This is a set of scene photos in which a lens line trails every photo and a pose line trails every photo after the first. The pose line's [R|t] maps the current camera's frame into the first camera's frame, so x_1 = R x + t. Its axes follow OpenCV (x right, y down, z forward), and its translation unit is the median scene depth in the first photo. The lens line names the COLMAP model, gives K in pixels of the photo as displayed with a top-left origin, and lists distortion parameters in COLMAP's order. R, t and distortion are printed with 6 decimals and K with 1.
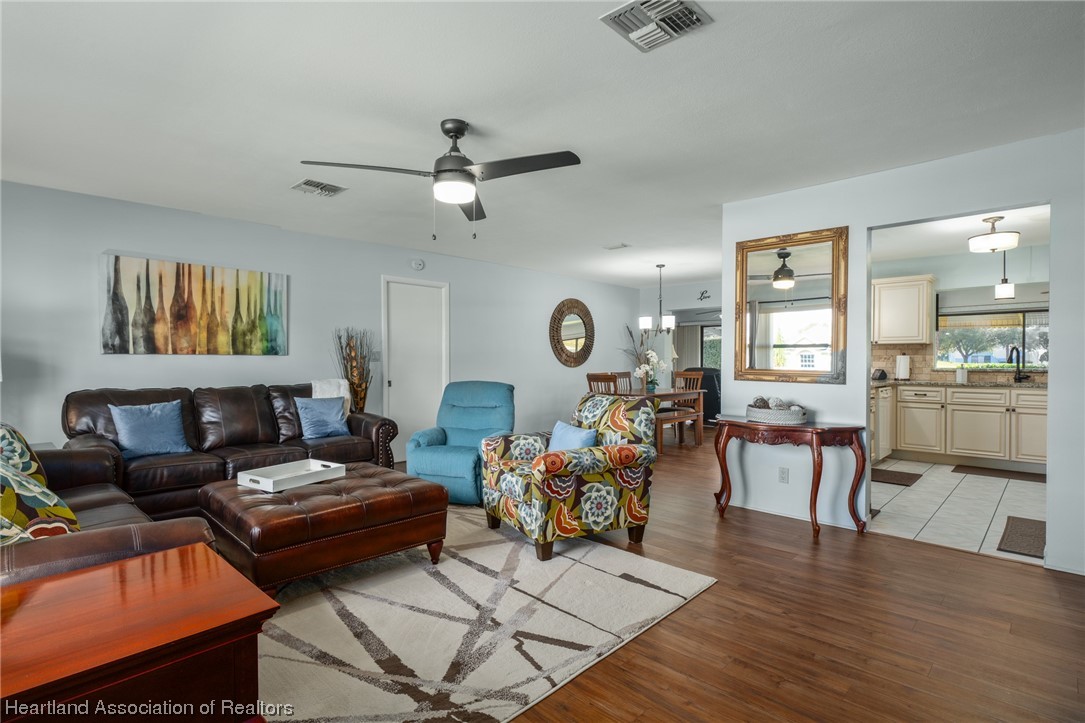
lens RADIAL K [[531.3, 0, 542.5], [0, 531.3, 361.5], [0, 0, 1]] dist [-0.001687, -0.000331]
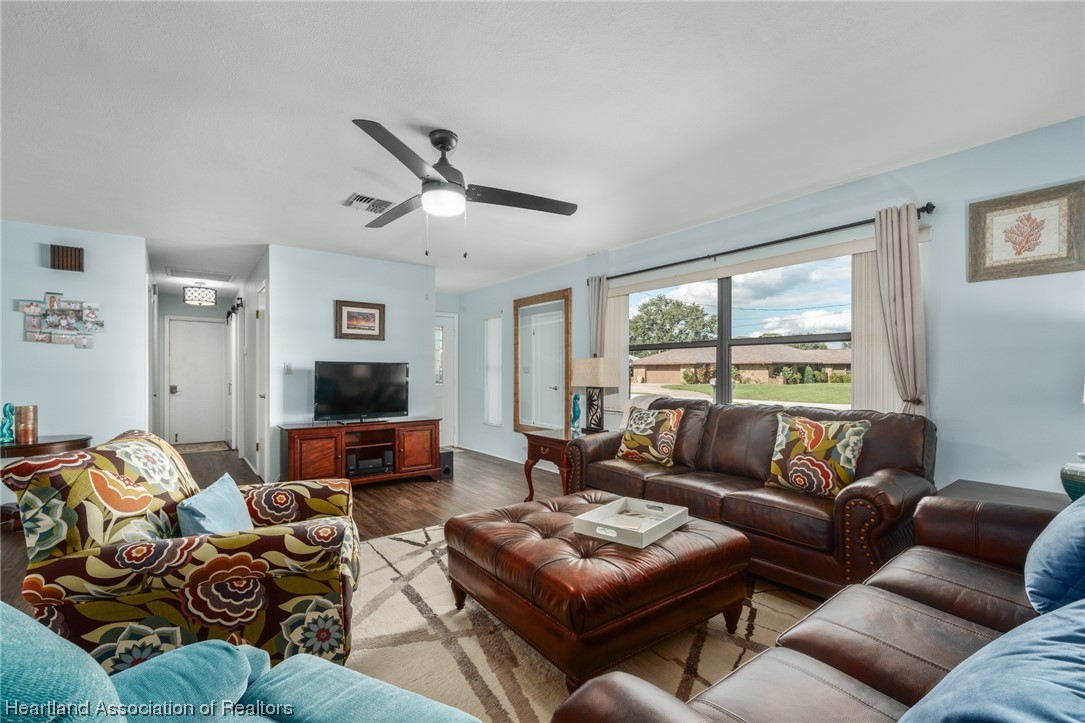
lens RADIAL K [[471.6, 0, 533.4], [0, 471.6, 371.0], [0, 0, 1]] dist [0.001169, 0.000194]
pose [[-0.986271, 0.001309, 0.165131, -0.310805], [0.001747, 0.999995, 0.002507, -0.006776], [-0.165127, 0.002761, -0.986268, 1.209229]]
